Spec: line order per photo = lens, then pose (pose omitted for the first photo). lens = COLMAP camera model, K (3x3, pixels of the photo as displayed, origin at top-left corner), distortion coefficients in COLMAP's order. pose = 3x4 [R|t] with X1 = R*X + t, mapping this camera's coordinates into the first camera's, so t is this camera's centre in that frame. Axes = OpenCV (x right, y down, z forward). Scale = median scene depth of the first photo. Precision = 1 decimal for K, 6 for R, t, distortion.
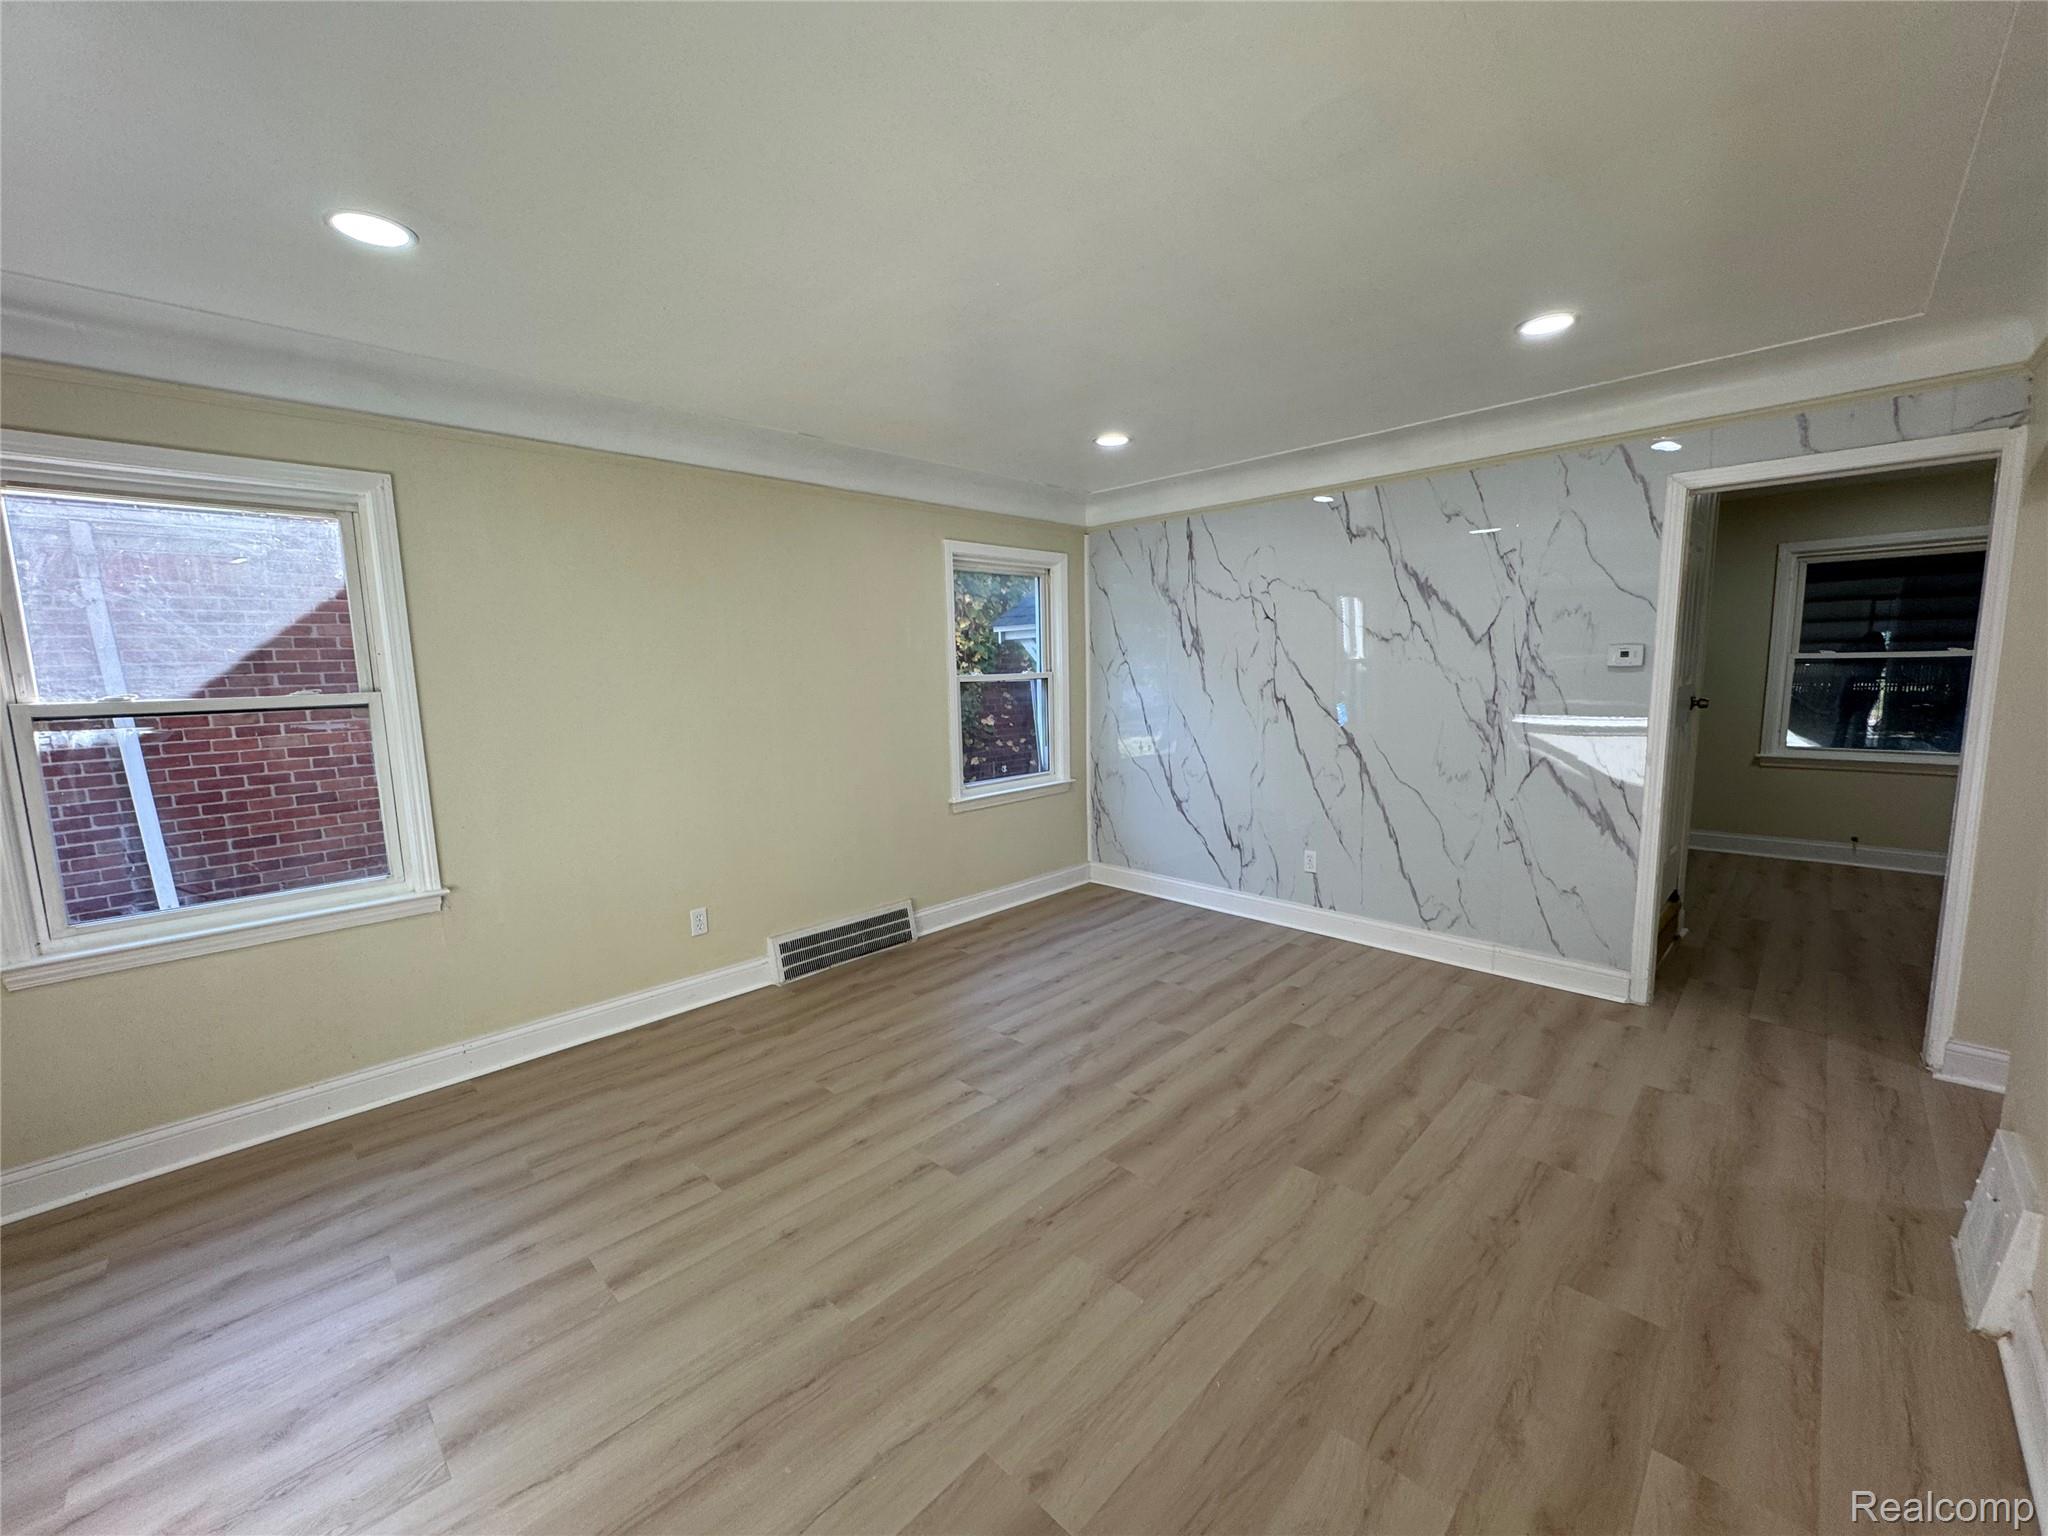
lens RADIAL K [[814.9, 0, 1028.1], [0, 814.9, 763.8], [0, 0, 1]] dist [-0.003593, 0.000044]
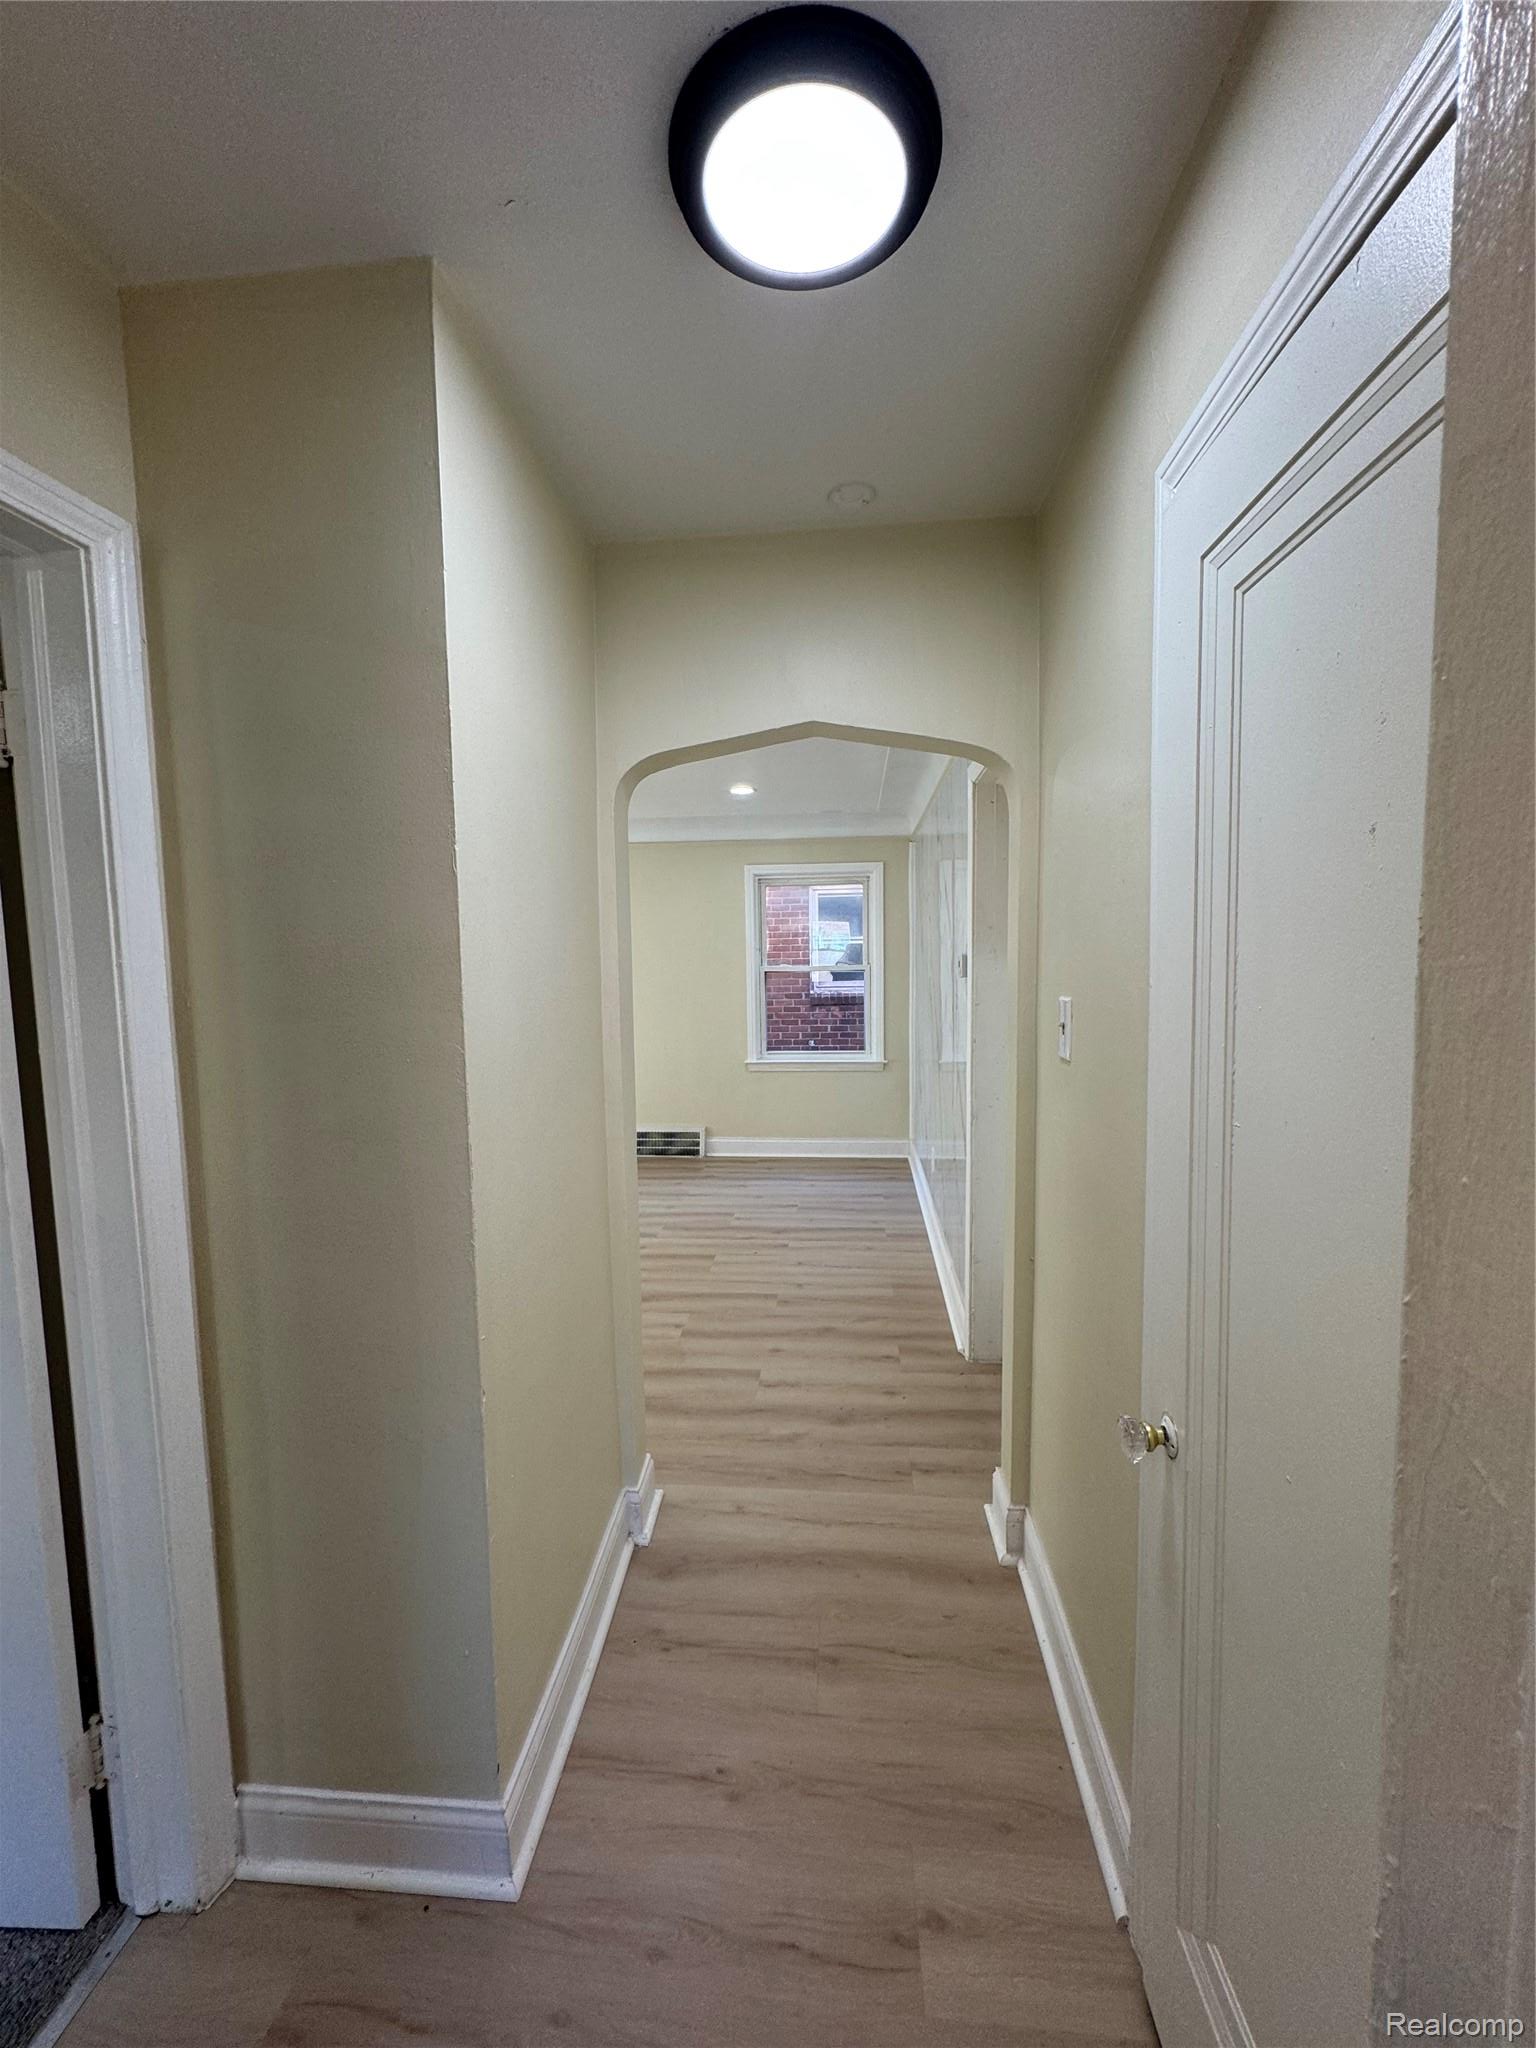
lens RADIAL K [[814.9, 0, 779.4], [0, 814.9, 1026.9], [0, 0, 1]] dist [-0.003593, 0.000044]
pose [[0.644931, 0.083804, -0.759632, 1.226528], [-0.101738, 0.994537, 0.023343, -0.059419], [0.757439, 0.062229, 0.649934, 0.241997]]
